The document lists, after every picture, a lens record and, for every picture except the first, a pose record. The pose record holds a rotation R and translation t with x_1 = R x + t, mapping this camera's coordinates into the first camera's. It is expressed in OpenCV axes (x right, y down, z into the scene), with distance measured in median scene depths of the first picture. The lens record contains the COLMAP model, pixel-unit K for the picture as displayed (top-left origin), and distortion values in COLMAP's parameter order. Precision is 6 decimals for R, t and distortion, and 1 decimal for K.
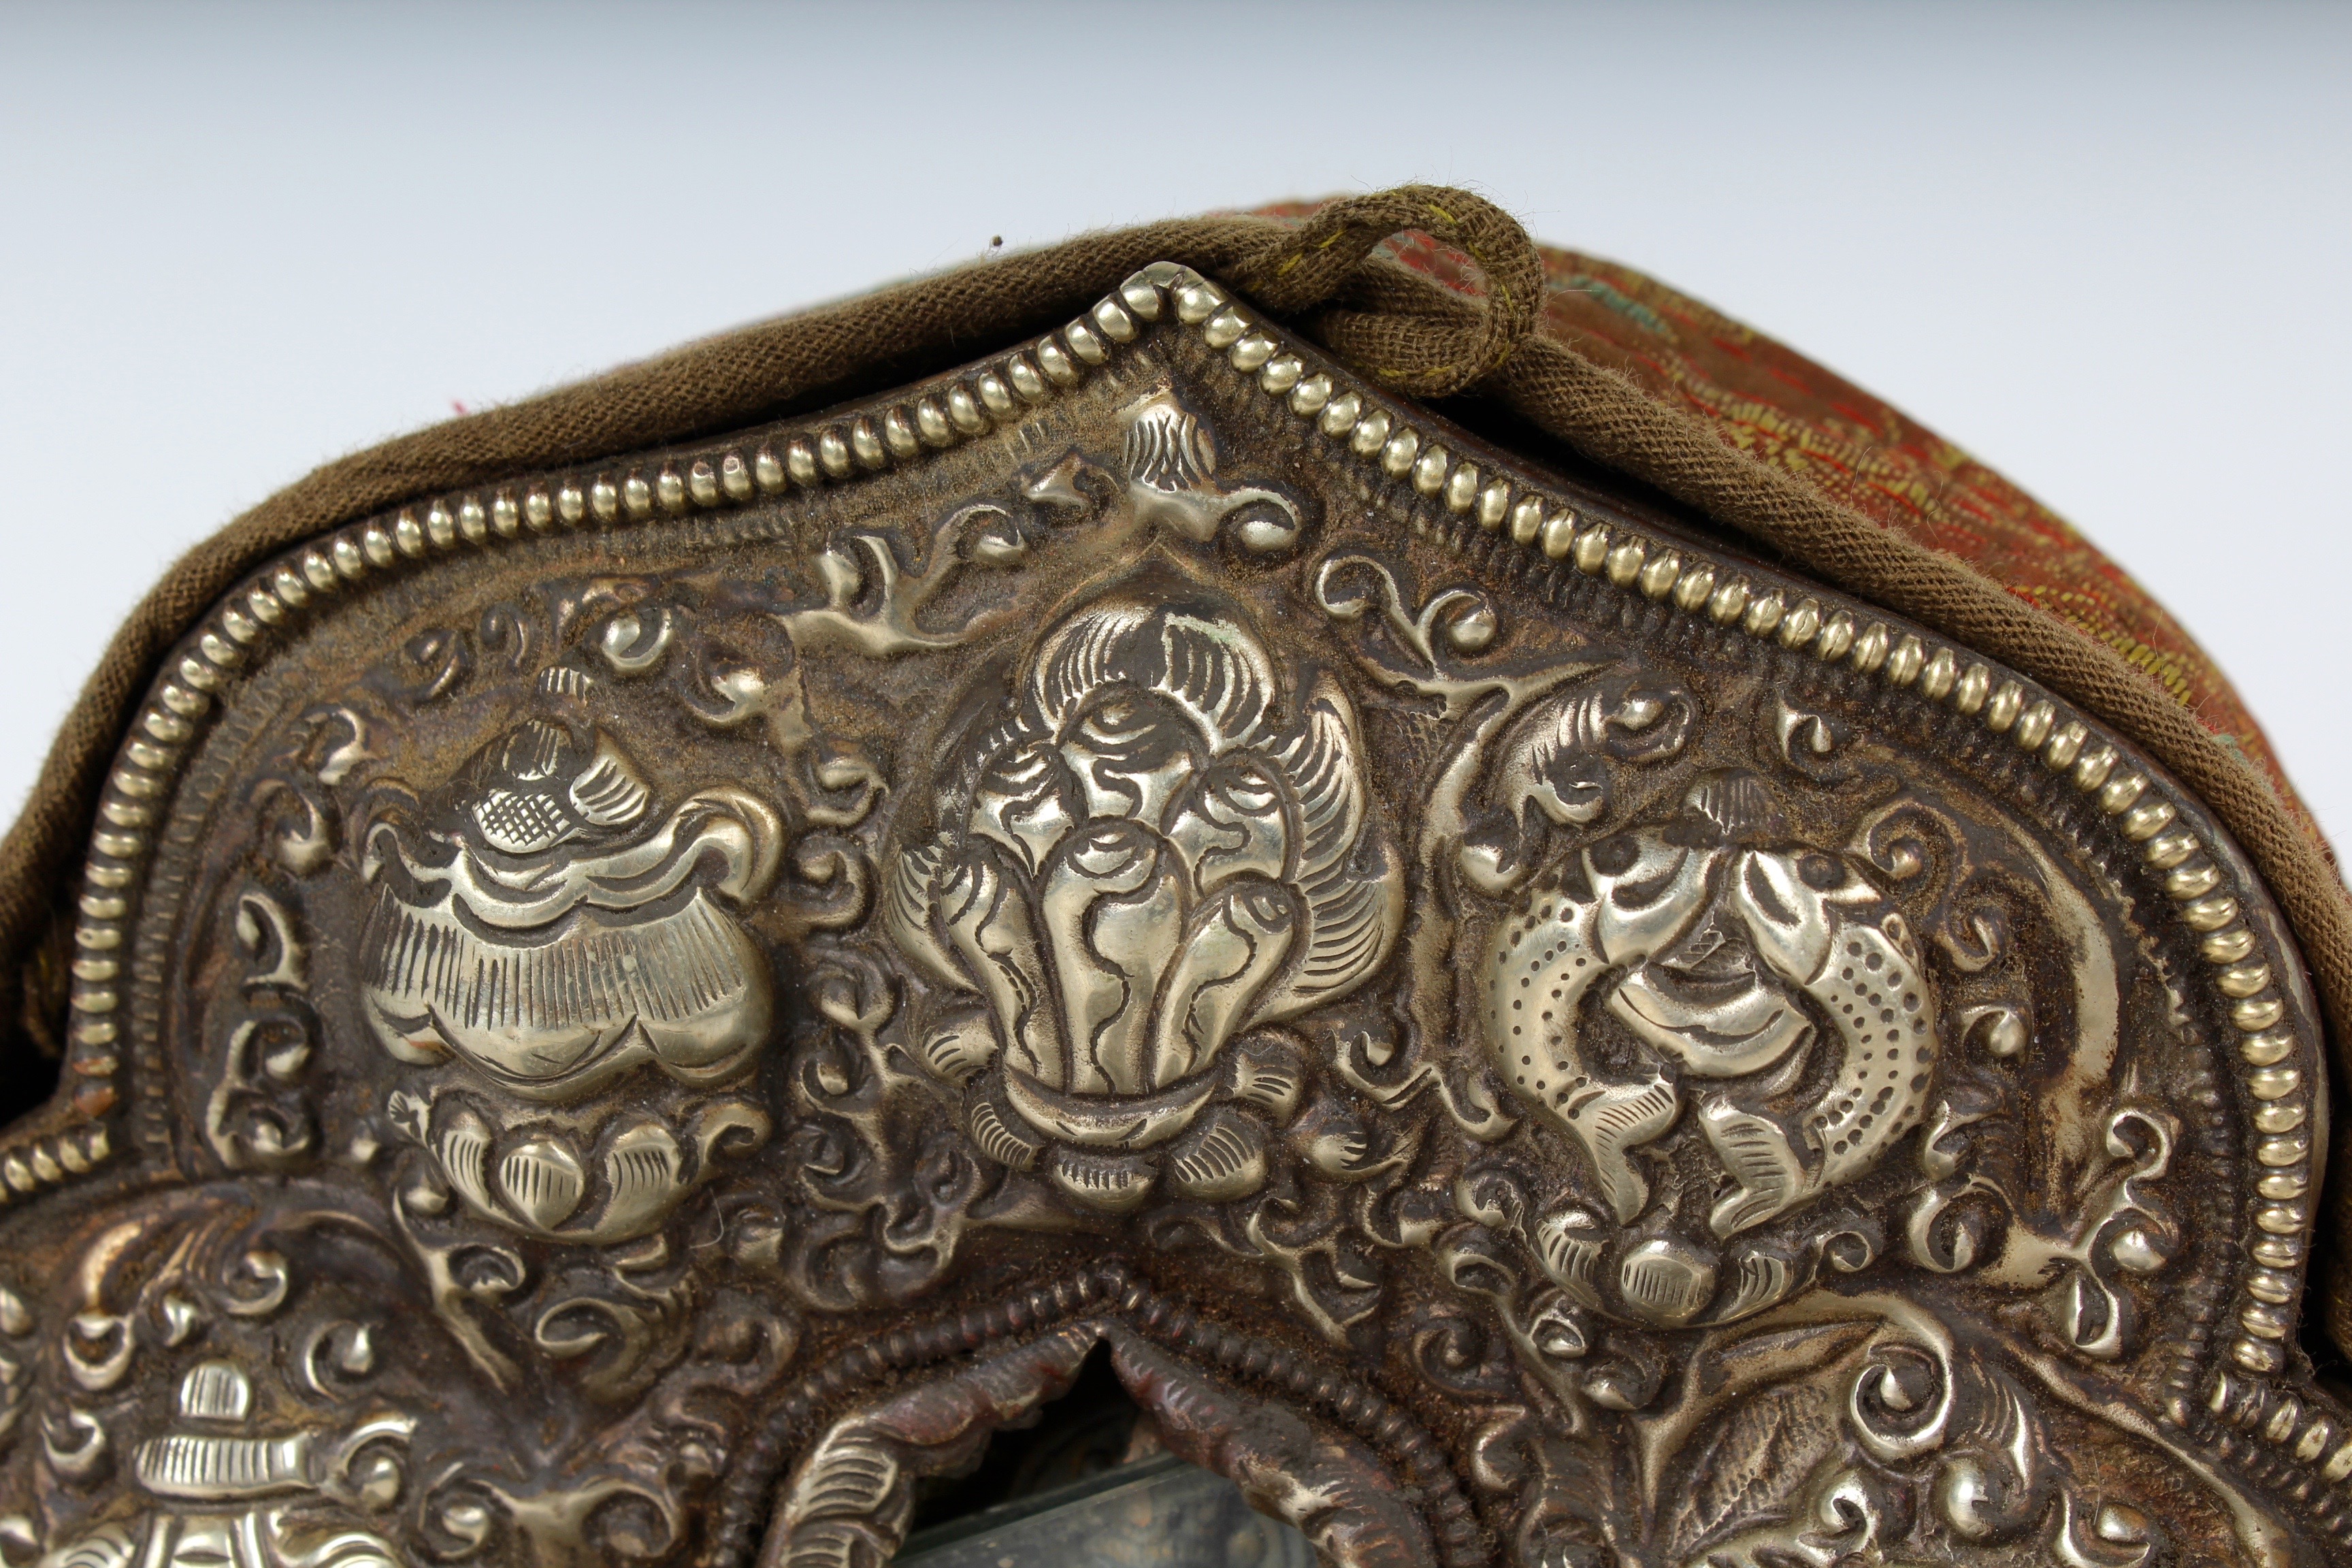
lens RADIAL K [[3989.5, 0, 1176.1], [0, 3989.5, 774.7], [0, 0, 1]] dist [-0.002198, 0.000000]
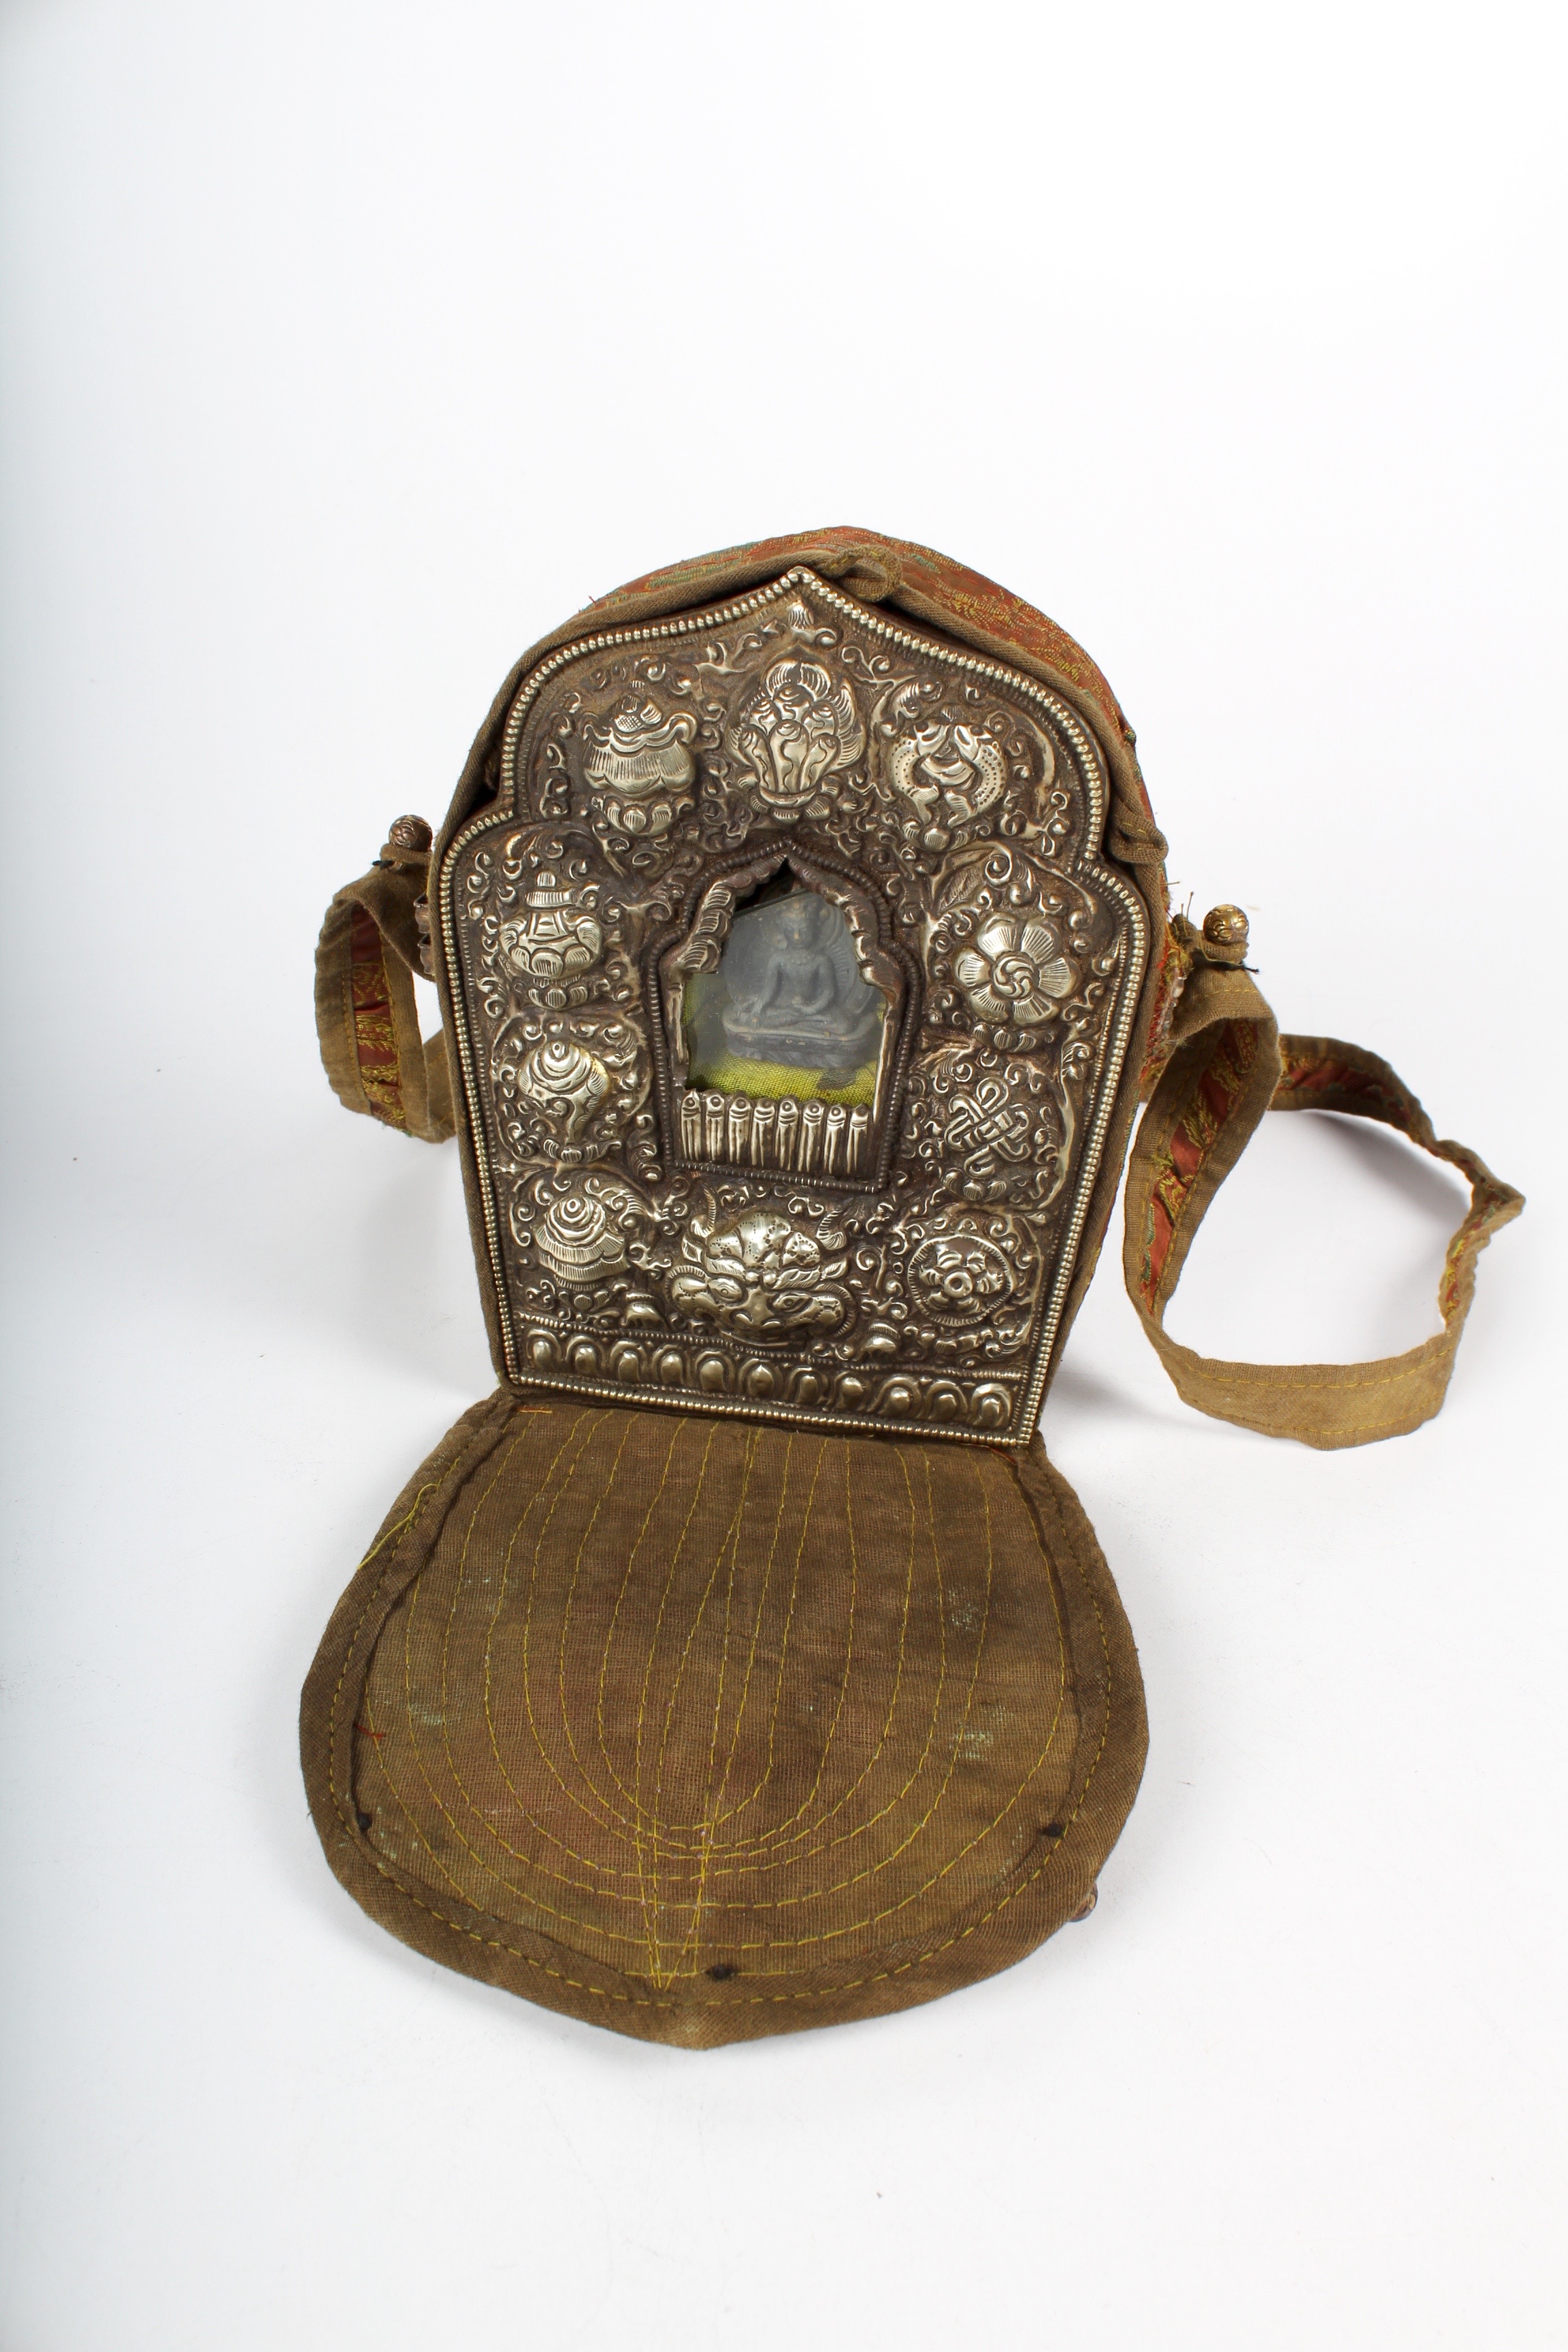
lens RADIAL K [[1958.0, 0, 777.7], [0, 1958.0, 1168.5], [0, 0, 1]] dist [-0.105275, -0.000535]
pose [[0.999445, -0.029060, 0.016292, -0.066181], [0.023032, 0.956026, 0.292375, -0.117725], [-0.024072, -0.291838, 0.956165, -0.846996]]
